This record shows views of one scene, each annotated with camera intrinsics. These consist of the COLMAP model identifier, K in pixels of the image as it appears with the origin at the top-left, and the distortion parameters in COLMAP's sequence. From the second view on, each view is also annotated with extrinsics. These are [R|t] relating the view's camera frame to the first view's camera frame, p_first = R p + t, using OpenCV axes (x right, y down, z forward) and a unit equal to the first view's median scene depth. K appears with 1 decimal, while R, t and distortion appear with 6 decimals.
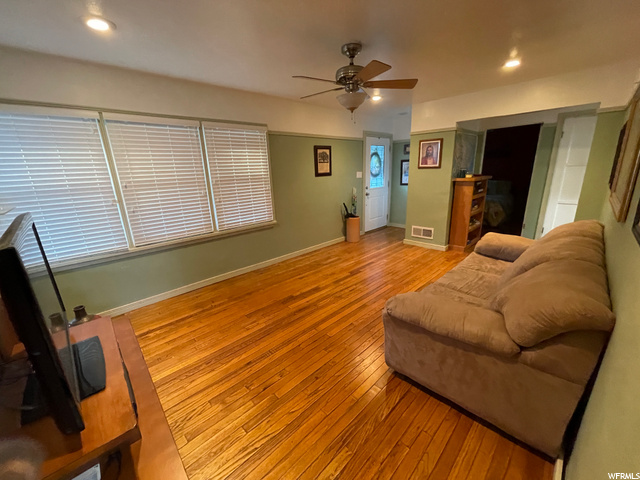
lens RADIAL K [[259.5, 0, 320.0], [0, 259.5, 240.0], [0, 0, 1]] dist [-0.000067, 0.000358]
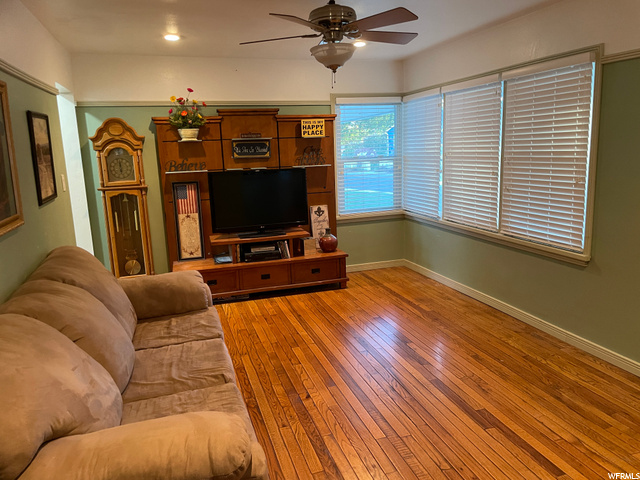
lens RADIAL K [[488.5, 0, 322.9], [0, 488.5, 241.9], [0, 0, 1]] dist [0.086999, -0.122349]
pose [[-0.450637, 0.221580, -0.864771, 0.809040], [-0.188530, 0.923235, 0.334805, -0.313453], [0.872572, 0.313911, -0.374269, 0.974628]]
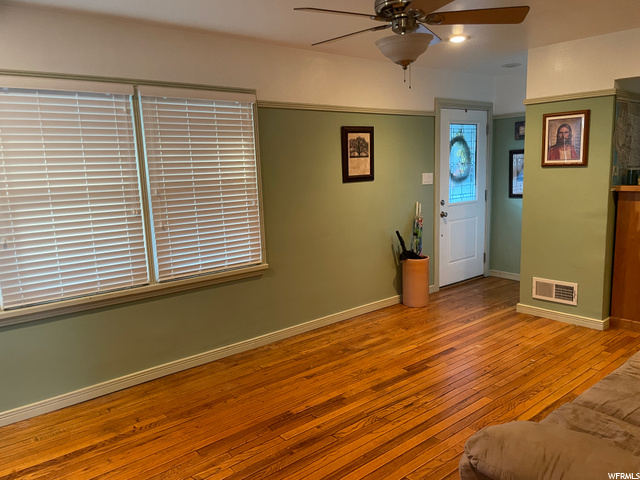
lens RADIAL K [[488.5, 0, 322.9], [0, 488.5, 241.9], [0, 0, 1]] dist [0.086999, -0.122349]
pose [[0.997183, 0.011477, -0.074129, 0.020338], [-0.019716, 0.993582, -0.111386, -0.009446], [0.072375, 0.112534, 0.991009, 0.006539]]
